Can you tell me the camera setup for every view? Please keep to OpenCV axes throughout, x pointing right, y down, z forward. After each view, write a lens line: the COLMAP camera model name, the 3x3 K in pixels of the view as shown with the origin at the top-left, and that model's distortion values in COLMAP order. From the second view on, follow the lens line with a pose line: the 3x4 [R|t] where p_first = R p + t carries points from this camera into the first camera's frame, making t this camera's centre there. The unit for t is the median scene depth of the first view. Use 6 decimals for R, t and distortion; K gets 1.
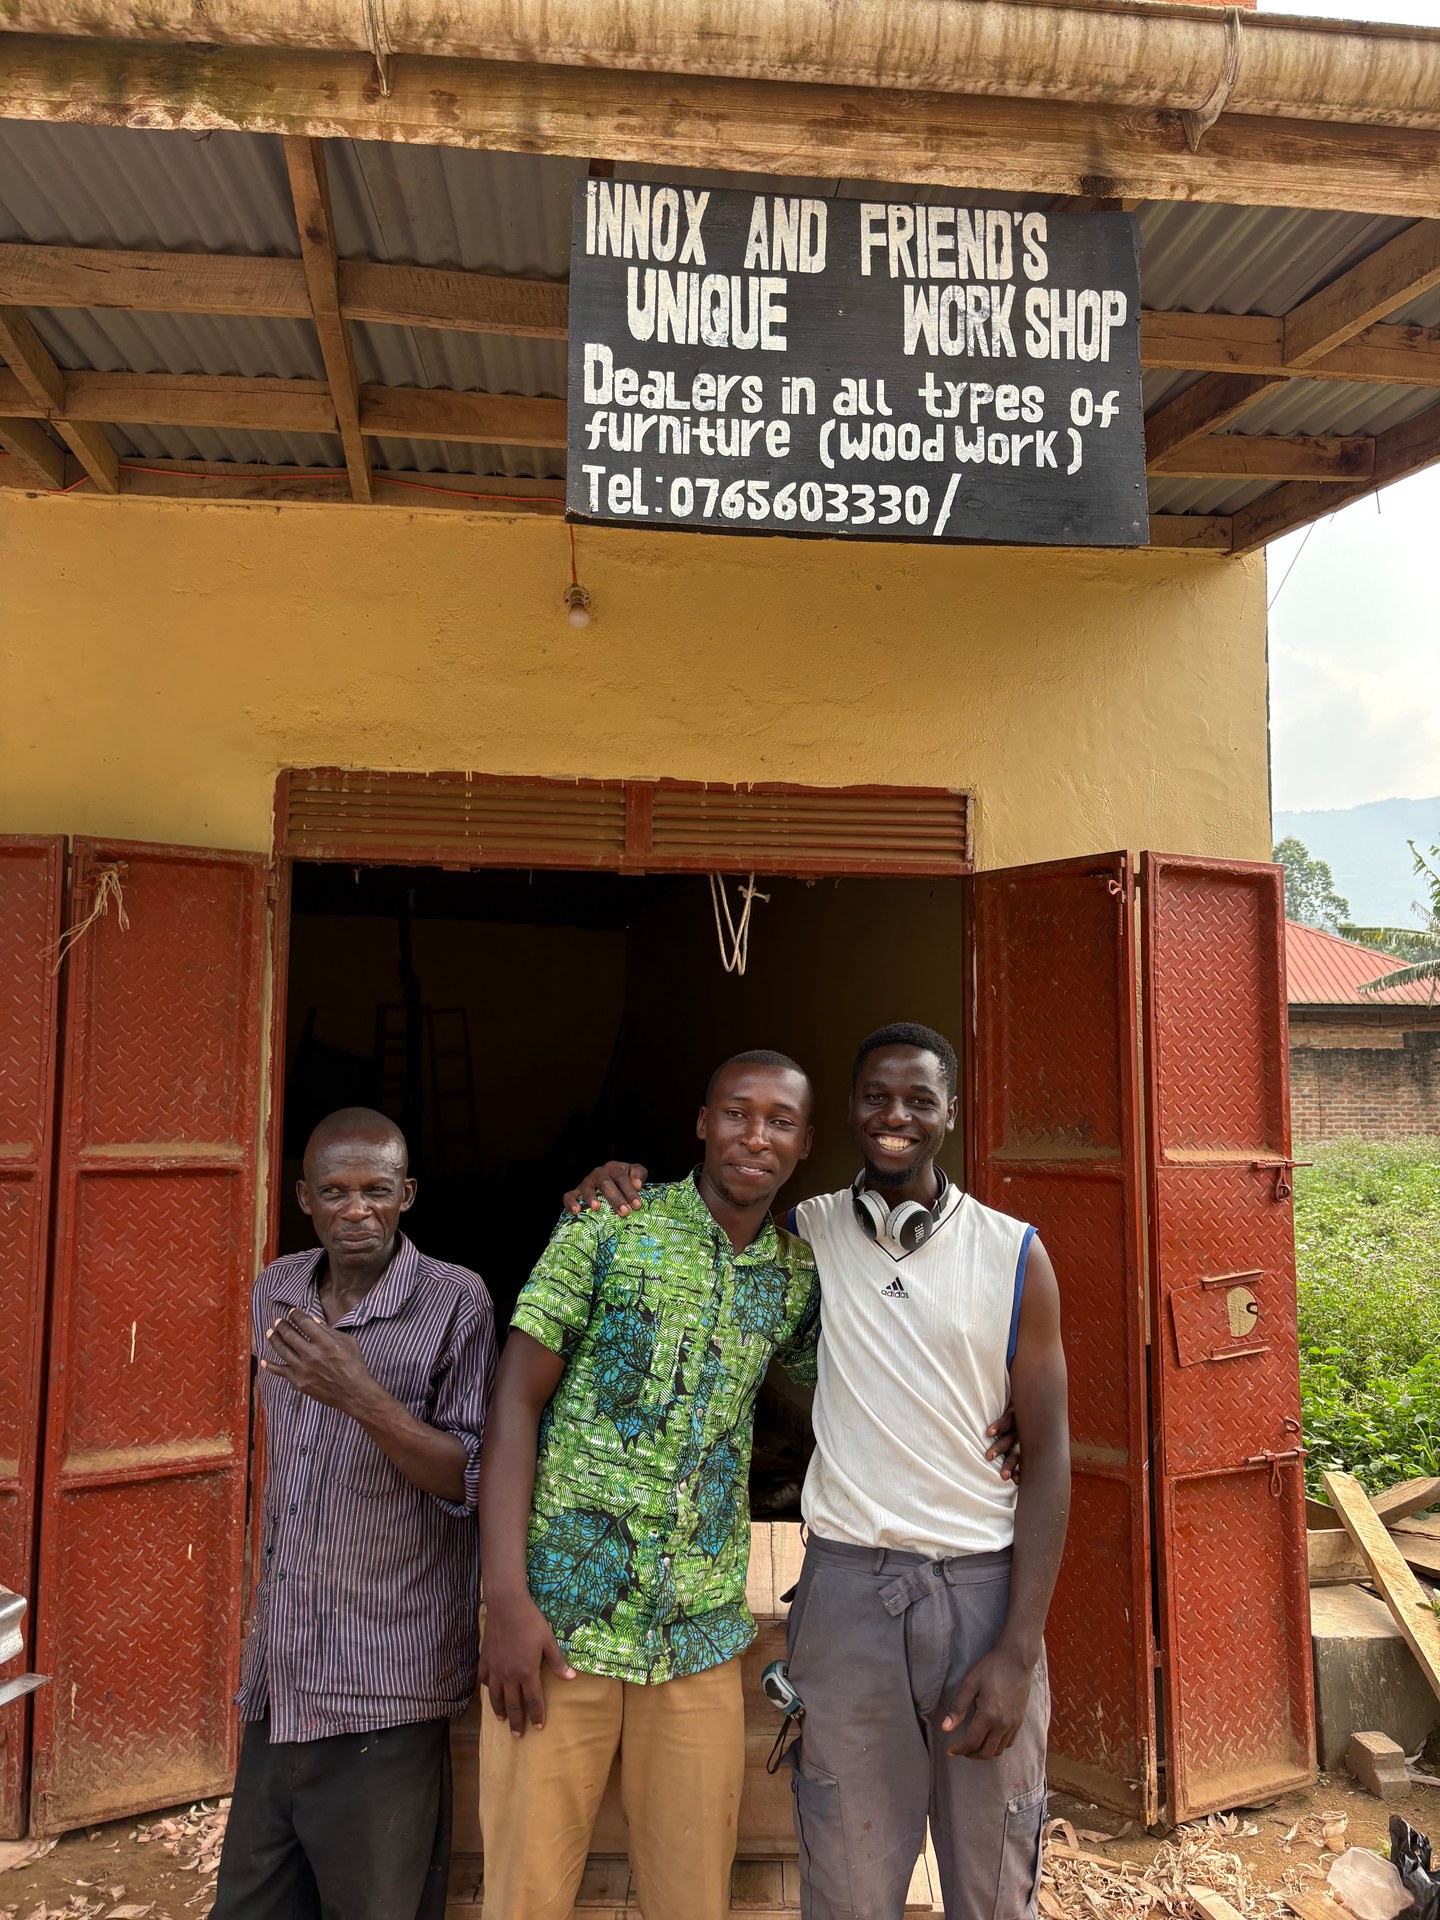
lens RADIAL K [[1485.8, 0, 725.7], [0, 1485.8, 1013.4], [0, 0, 1]] dist [0.032545, -0.036468]
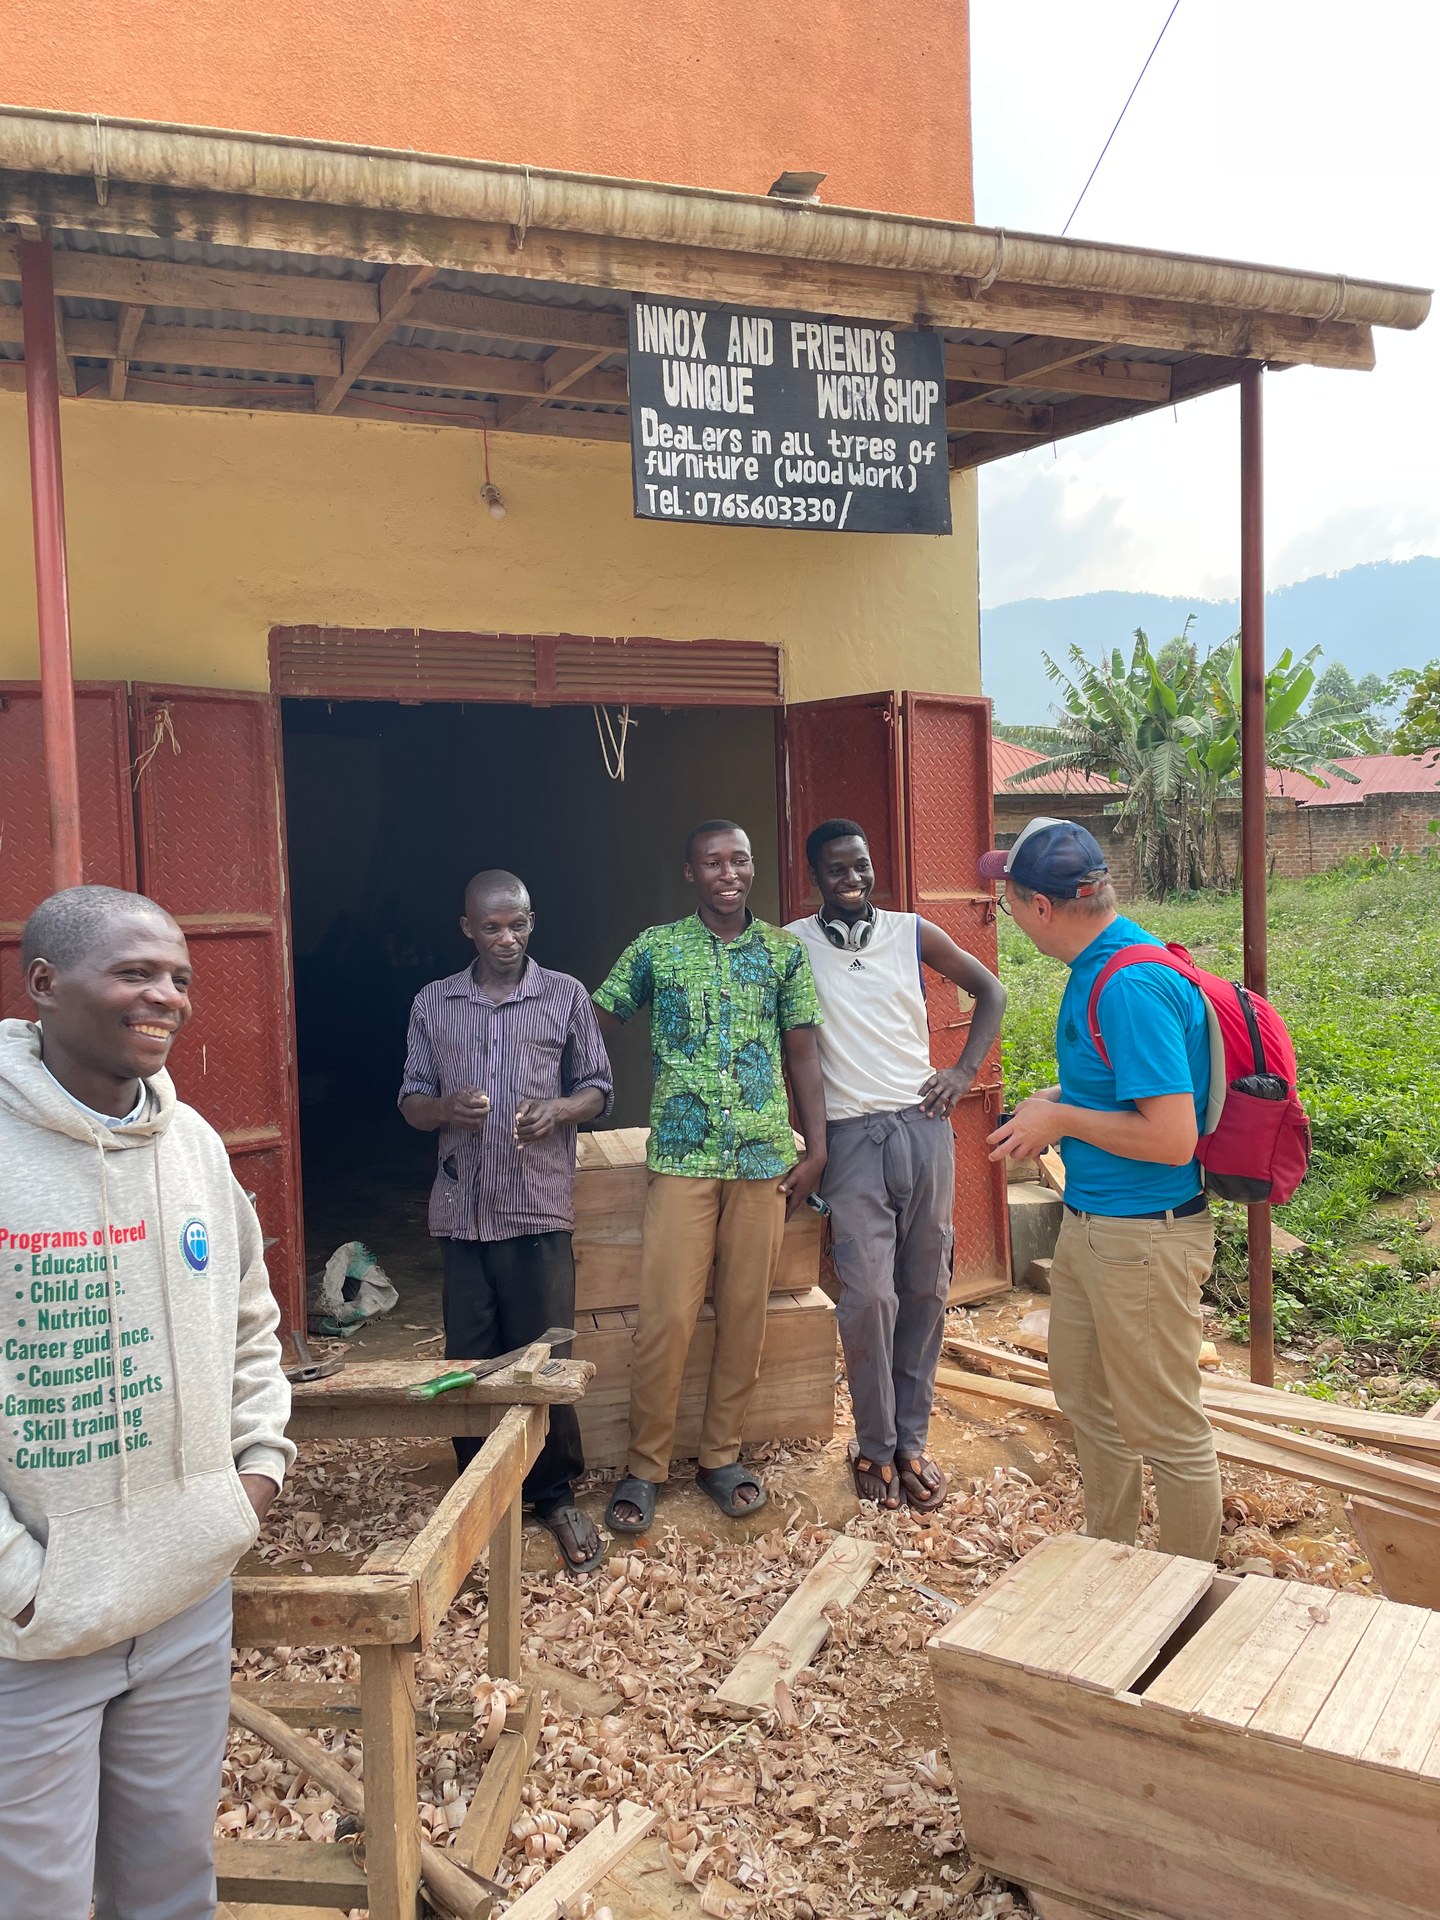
lens RADIAL K [[1485.8, 0, 725.7], [0, 1485.8, 1013.4], [0, 0, 1]] dist [0.032545, -0.036468]
pose [[0.975009, -0.050818, 0.216275, -0.395079], [0.021465, 0.990481, 0.135967, 0.004860], [-0.221126, -0.127927, 0.966819, -0.737430]]
